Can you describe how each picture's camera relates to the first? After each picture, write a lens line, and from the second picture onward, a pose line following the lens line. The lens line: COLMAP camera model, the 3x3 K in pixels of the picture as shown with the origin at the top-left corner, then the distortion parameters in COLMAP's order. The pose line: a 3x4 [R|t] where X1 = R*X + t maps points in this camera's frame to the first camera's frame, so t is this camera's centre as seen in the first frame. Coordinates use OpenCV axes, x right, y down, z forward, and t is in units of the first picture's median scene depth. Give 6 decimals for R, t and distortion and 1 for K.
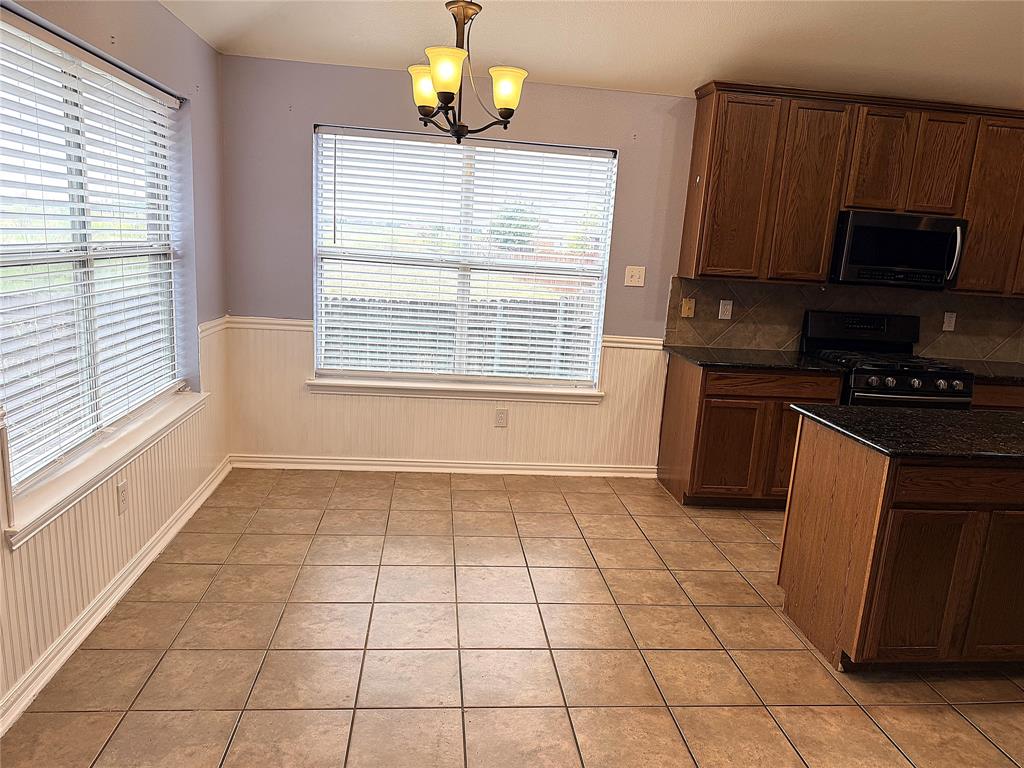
lens RADIAL K [[668.7, 0, 512.0], [0, 668.7, 384.0], [0, 0, 1]] dist [0.002616, -0.027035]
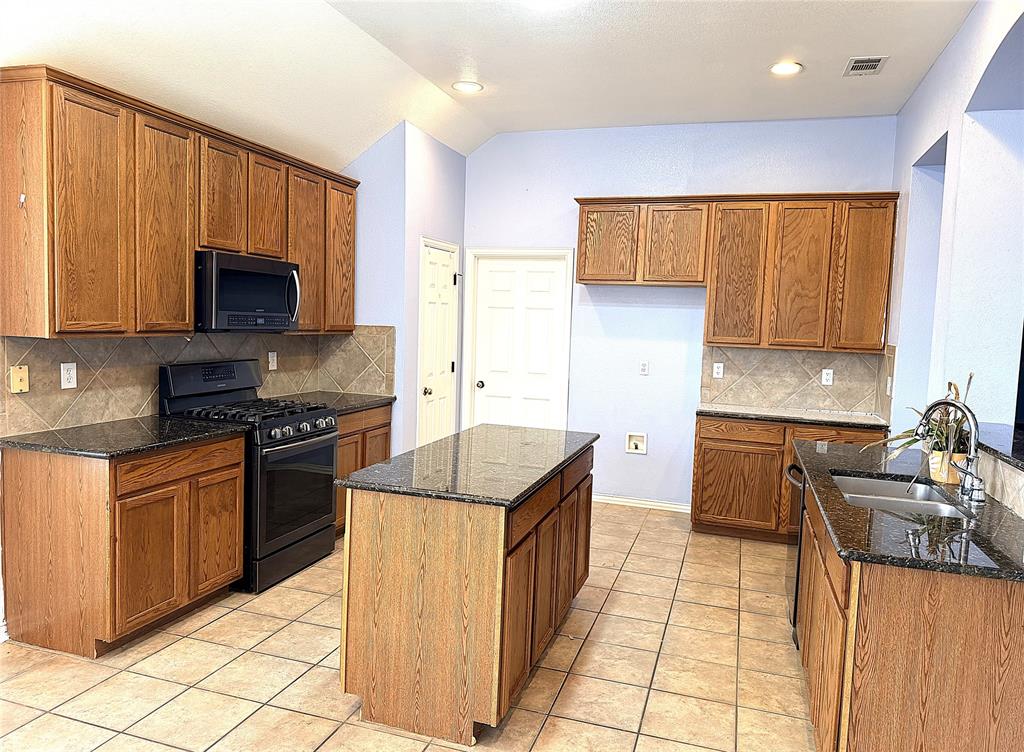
lens RADIAL K [[704.4, 0, 512.0], [0, 704.4, 376.0], [0, 0, 1]] dist [-0.003583, -0.005345]
pose [[0.430812, -0.114379, 0.895164, -0.179977], [0.171903, 0.984174, 0.043021, -0.066253], [-0.885918, 0.135347, 0.443656, 0.246057]]
